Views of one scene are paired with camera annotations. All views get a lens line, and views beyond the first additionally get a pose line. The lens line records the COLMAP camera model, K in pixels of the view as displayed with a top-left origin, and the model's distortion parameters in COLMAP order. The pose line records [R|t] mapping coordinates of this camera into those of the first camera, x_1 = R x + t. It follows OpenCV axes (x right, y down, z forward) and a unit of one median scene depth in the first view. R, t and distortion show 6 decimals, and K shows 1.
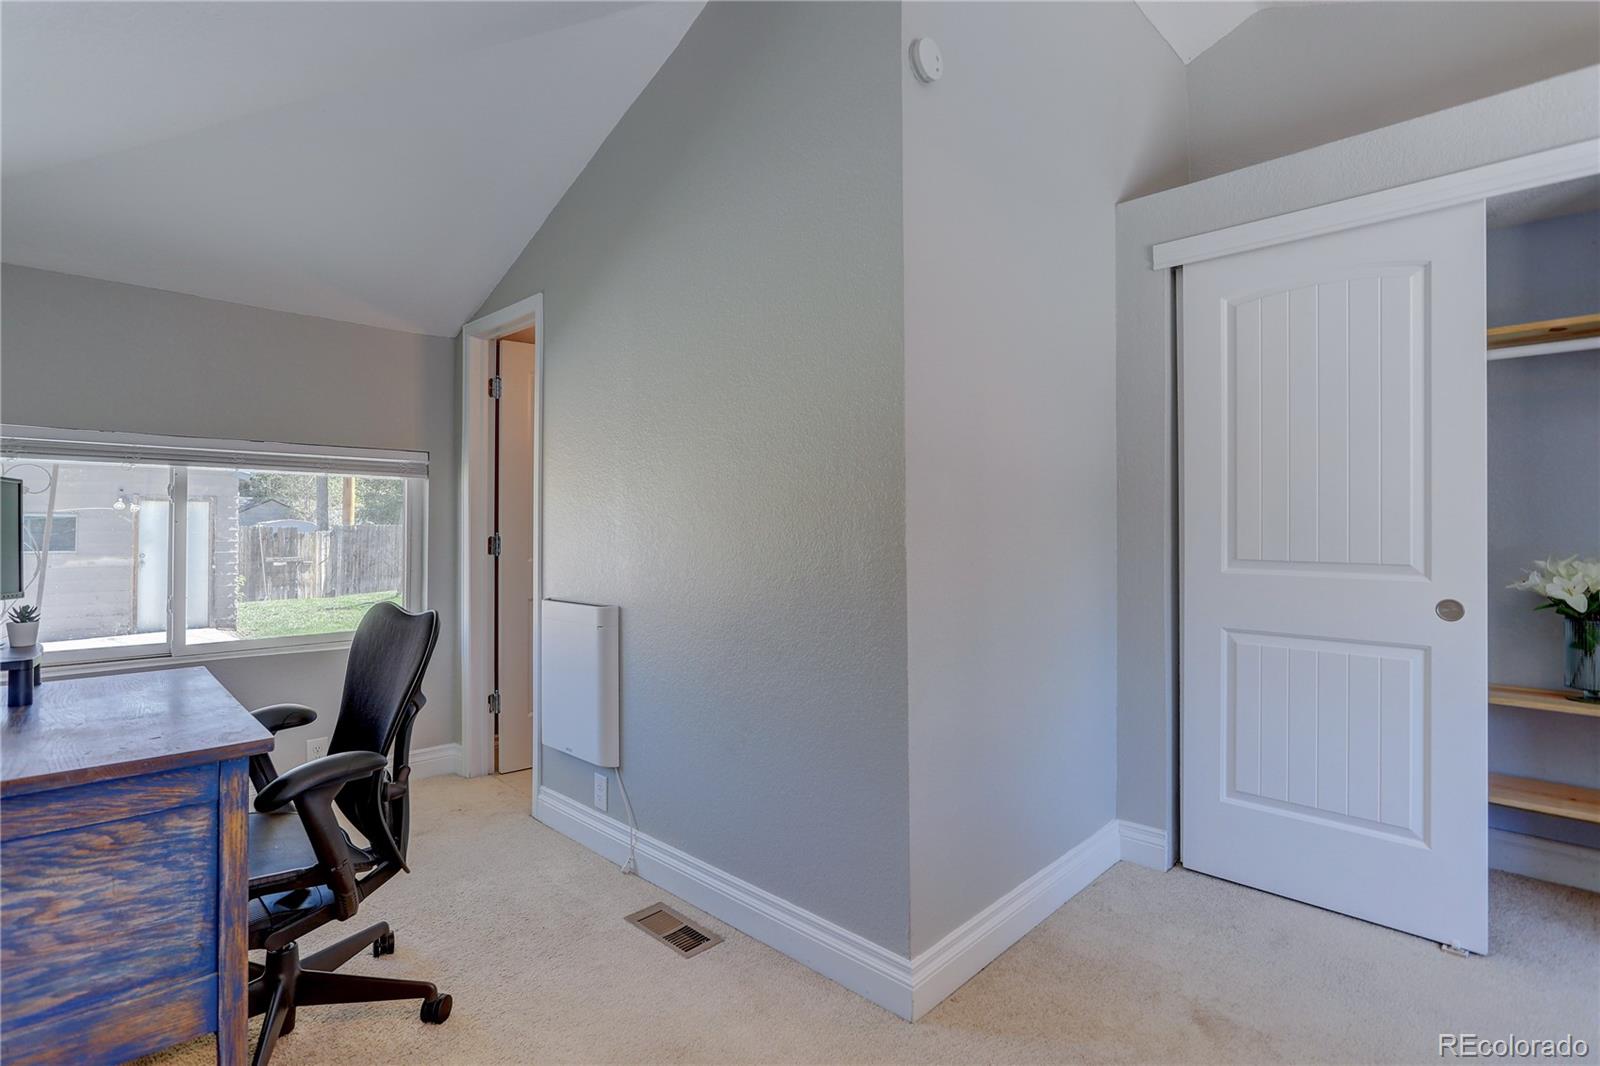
lens RADIAL K [[788.4, 0, 797.3], [0, 788.4, 519.6], [0, 0, 1]] dist [-0.062498, 0.023715]
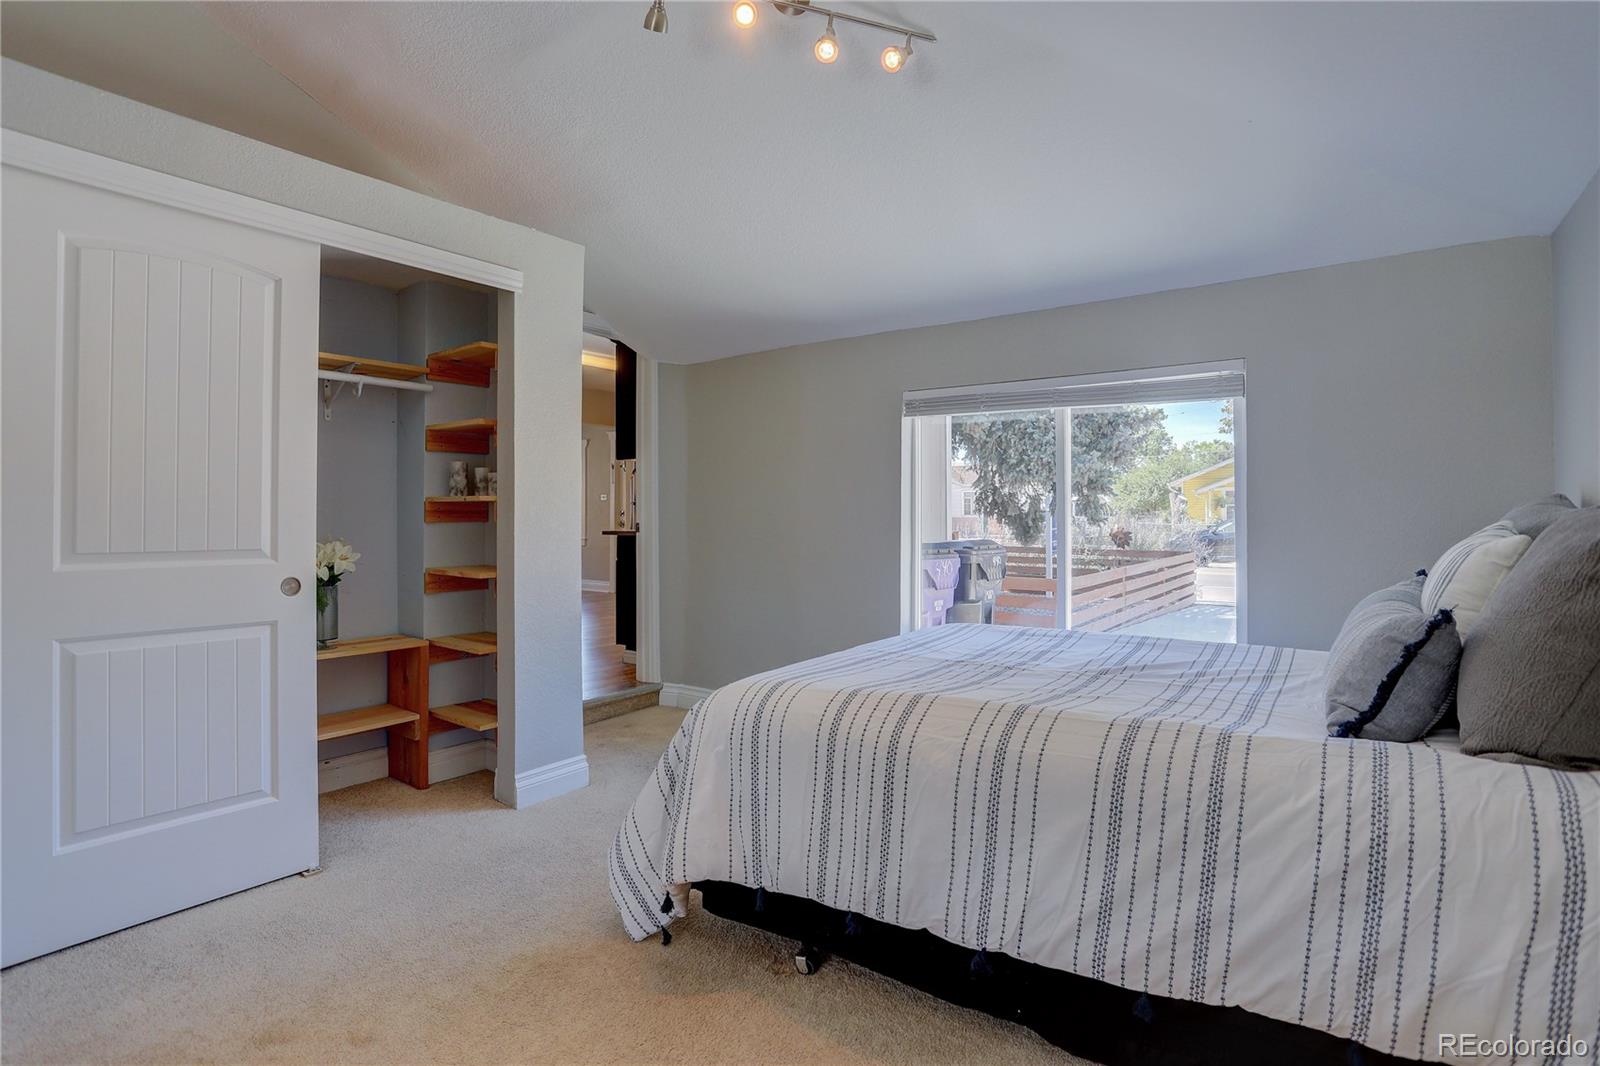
lens RADIAL K [[788.4, 0, 797.3], [0, 788.4, 519.6], [0, 0, 1]] dist [-0.062498, 0.023715]
pose [[-0.167581, -0.006354, 0.985838, -0.422625], [-0.011779, 0.999921, 0.004443, 0.002699], [-0.985788, -0.010868, -0.167643, 0.440311]]
